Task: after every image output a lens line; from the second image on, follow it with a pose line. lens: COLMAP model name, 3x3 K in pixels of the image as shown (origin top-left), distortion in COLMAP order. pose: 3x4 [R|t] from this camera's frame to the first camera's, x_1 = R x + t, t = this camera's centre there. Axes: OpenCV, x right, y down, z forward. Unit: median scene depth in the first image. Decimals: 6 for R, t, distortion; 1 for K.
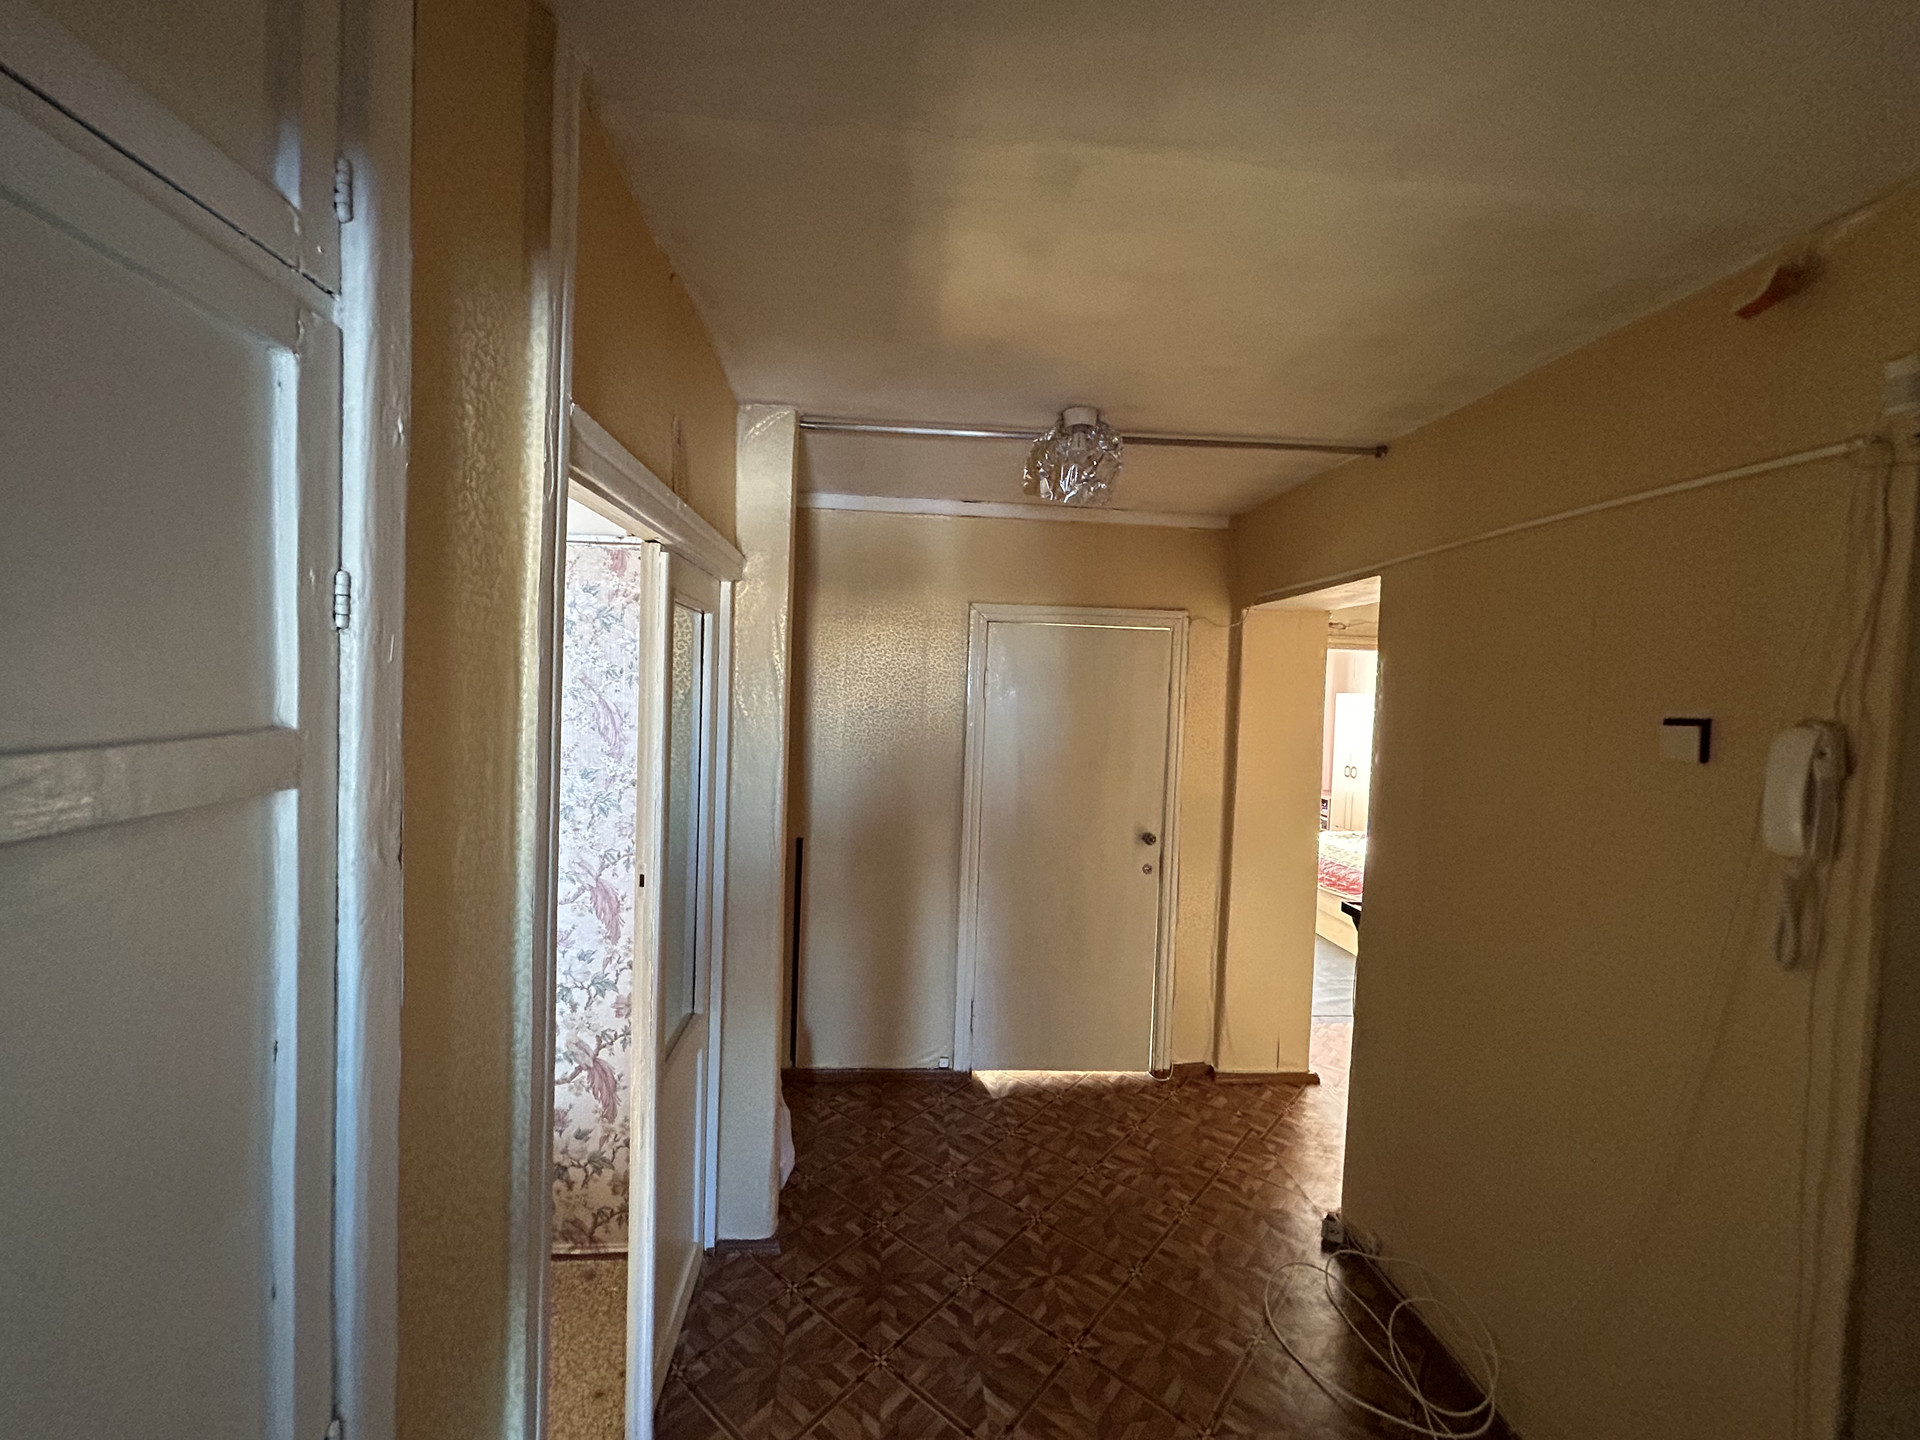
lens RADIAL K [[770.0, 0, 960.0], [0, 770.0, 720.0], [0, 0, 1]] dist [0.002429, 0.000751]
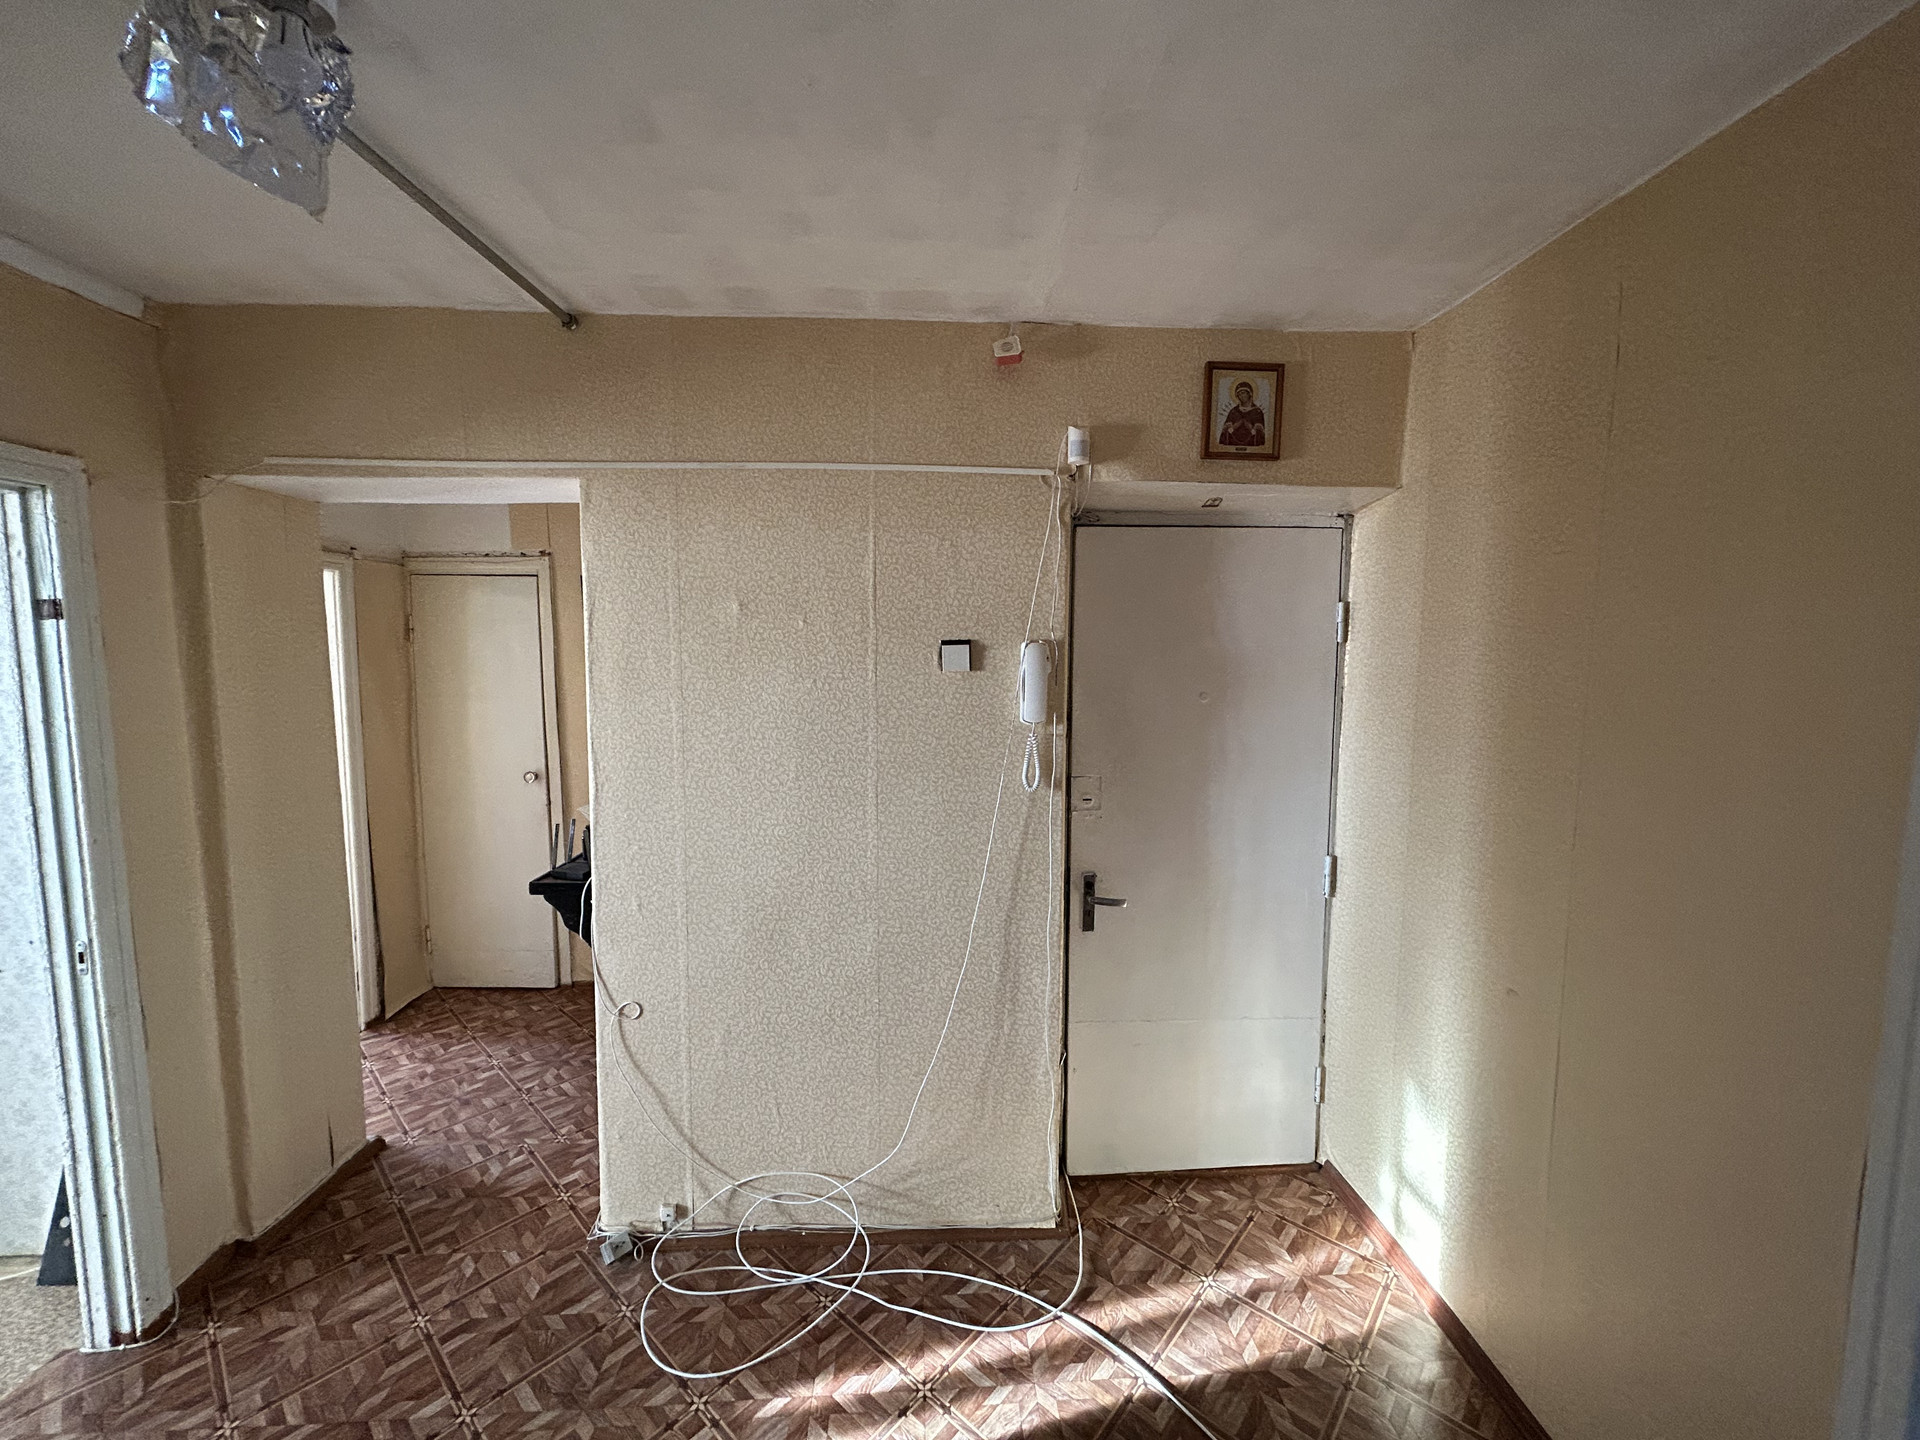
lens RADIAL K [[771.6, 0, 960.5], [0, 771.6, 707.1], [0, 0, 1]] dist [-0.000120, -0.000351]
pose [[0.041448, -0.112134, 0.992828, -0.249558], [0.032192, 0.993316, 0.110845, -0.018664], [-0.998622, 0.027367, 0.044780, 0.481860]]
